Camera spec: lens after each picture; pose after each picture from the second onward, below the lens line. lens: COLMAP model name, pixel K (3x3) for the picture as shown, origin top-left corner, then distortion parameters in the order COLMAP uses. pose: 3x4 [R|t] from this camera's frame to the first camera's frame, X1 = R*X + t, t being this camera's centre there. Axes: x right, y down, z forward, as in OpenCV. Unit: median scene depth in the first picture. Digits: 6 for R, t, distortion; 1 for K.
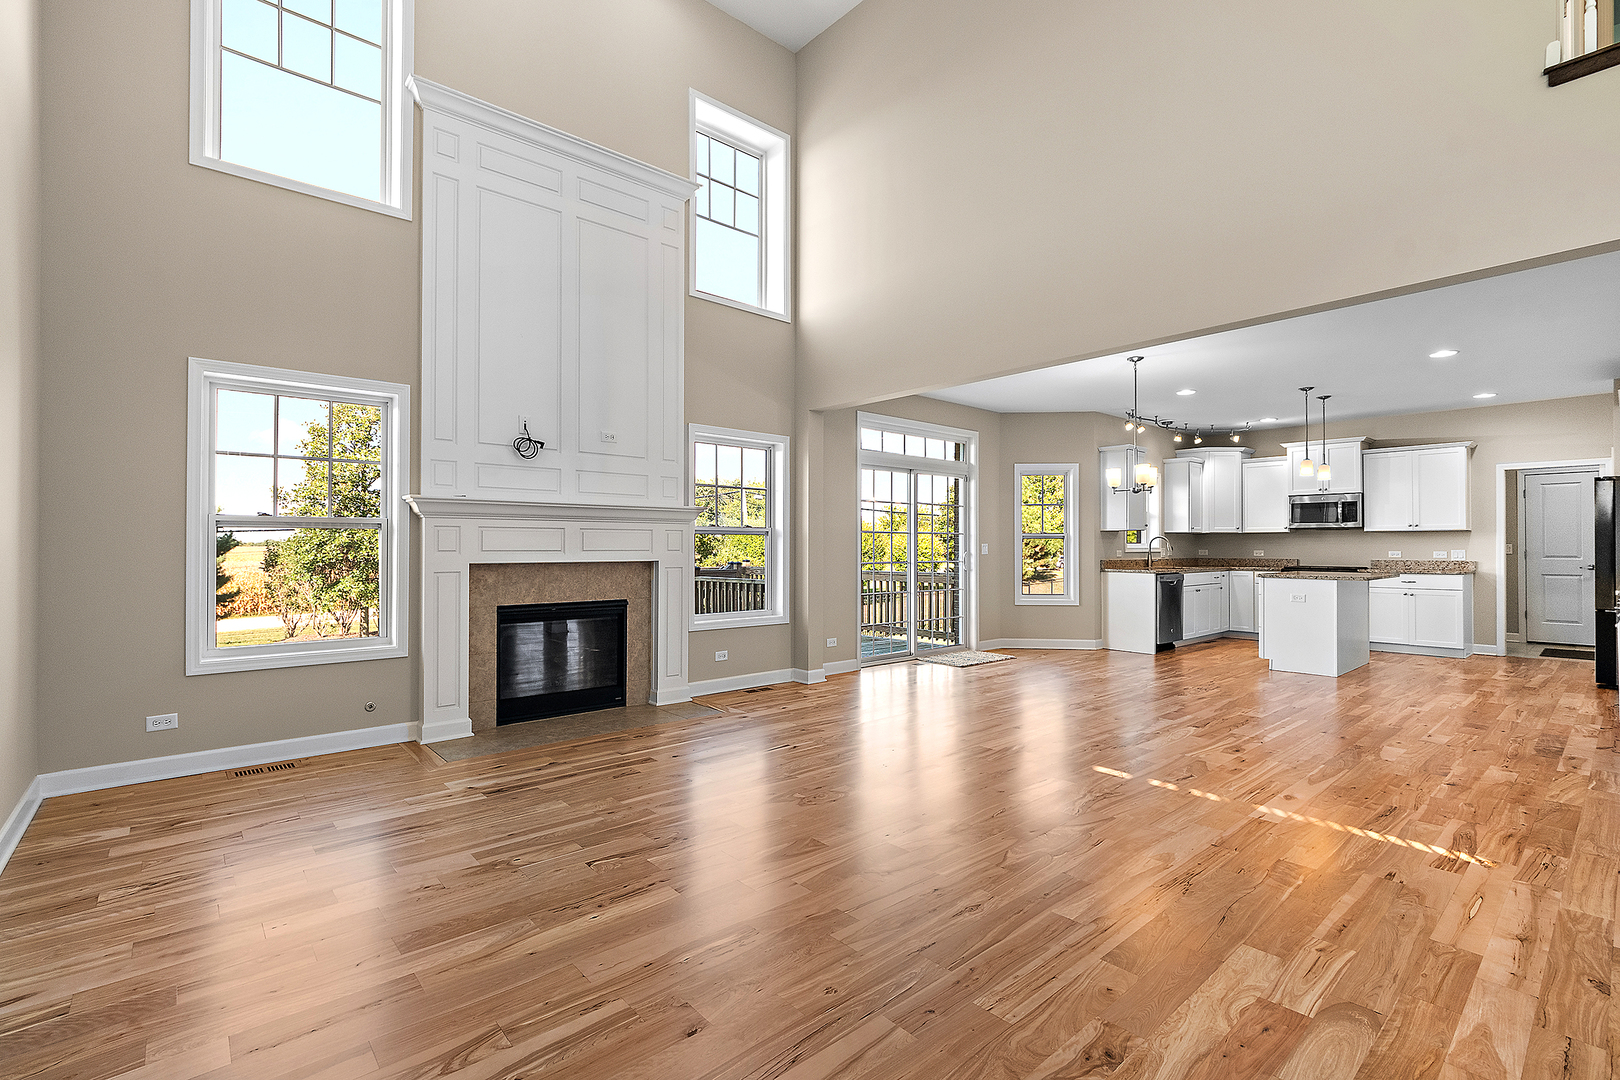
lens RADIAL K [[739.1, 0, 814.5], [0, 739.1, 540.8], [0, 0, 1]] dist [-0.007717, -0.000720]
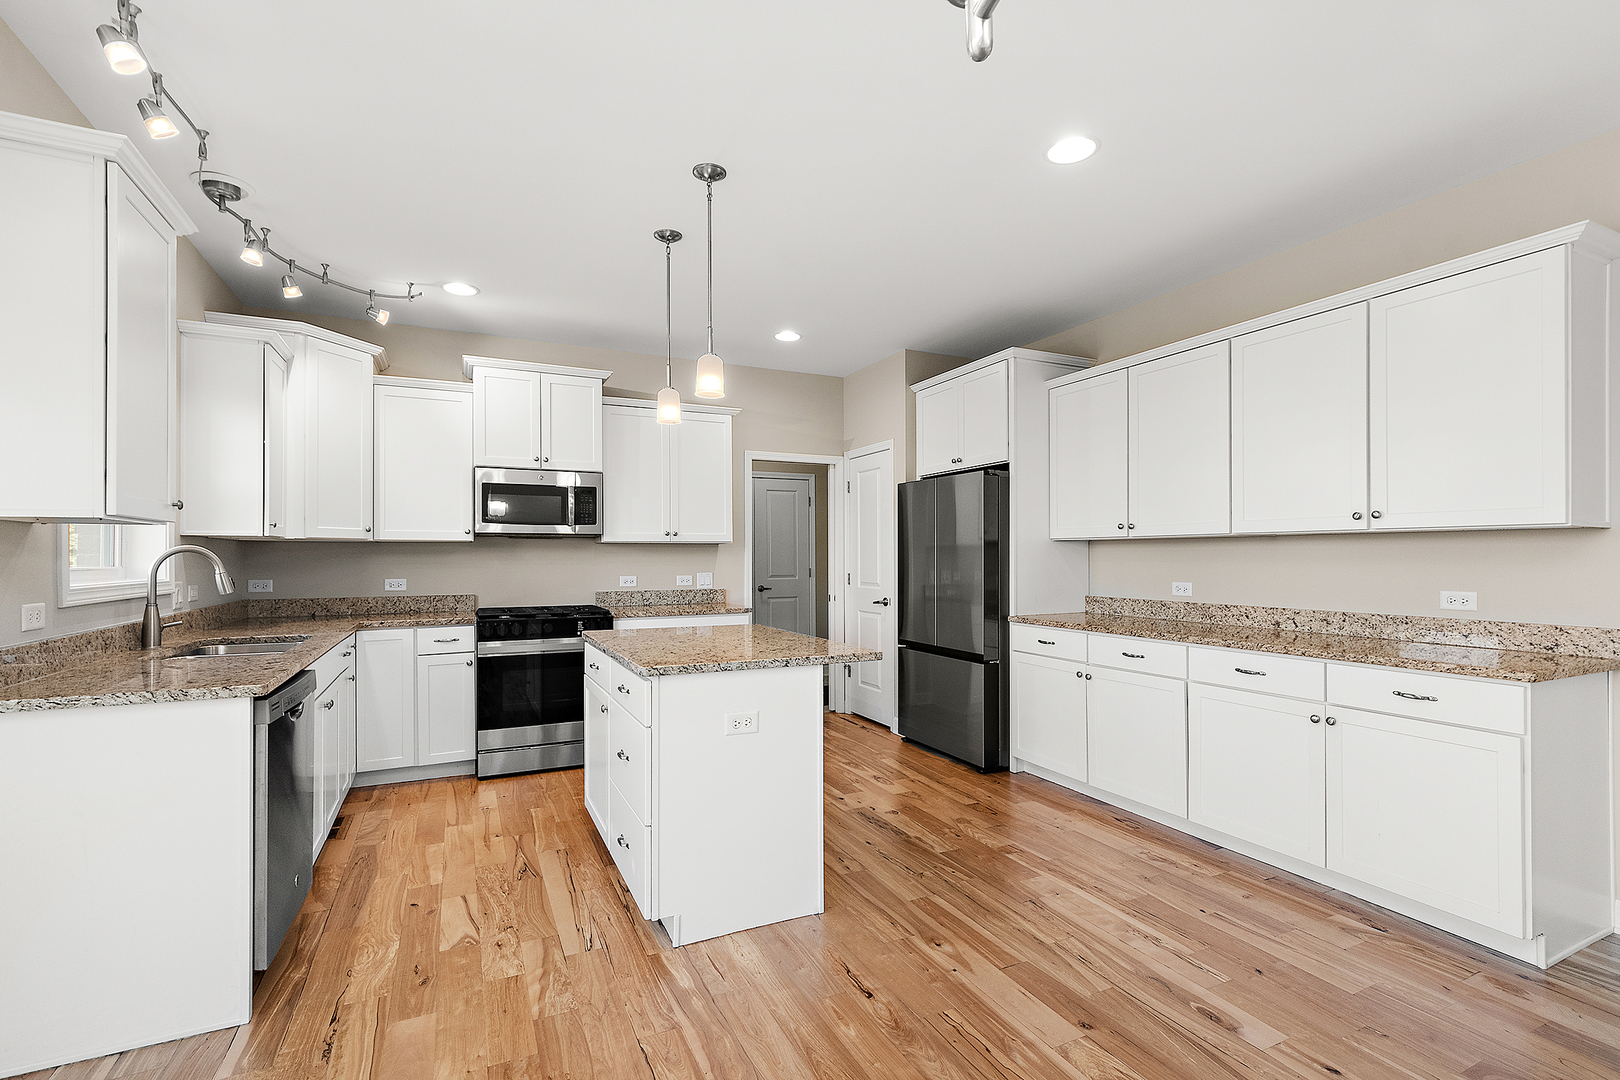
lens RADIAL K [[739.1, 0, 812.7], [0, 739.1, 547.3], [0, 0, 1]] dist [-0.007717, -0.000720]
pose [[0.282229, 0.012980, 0.959259, 0.242171], [-0.000291, 0.999910, -0.013445, -0.001169], [-0.959347, 0.003515, 0.282207, 0.658106]]
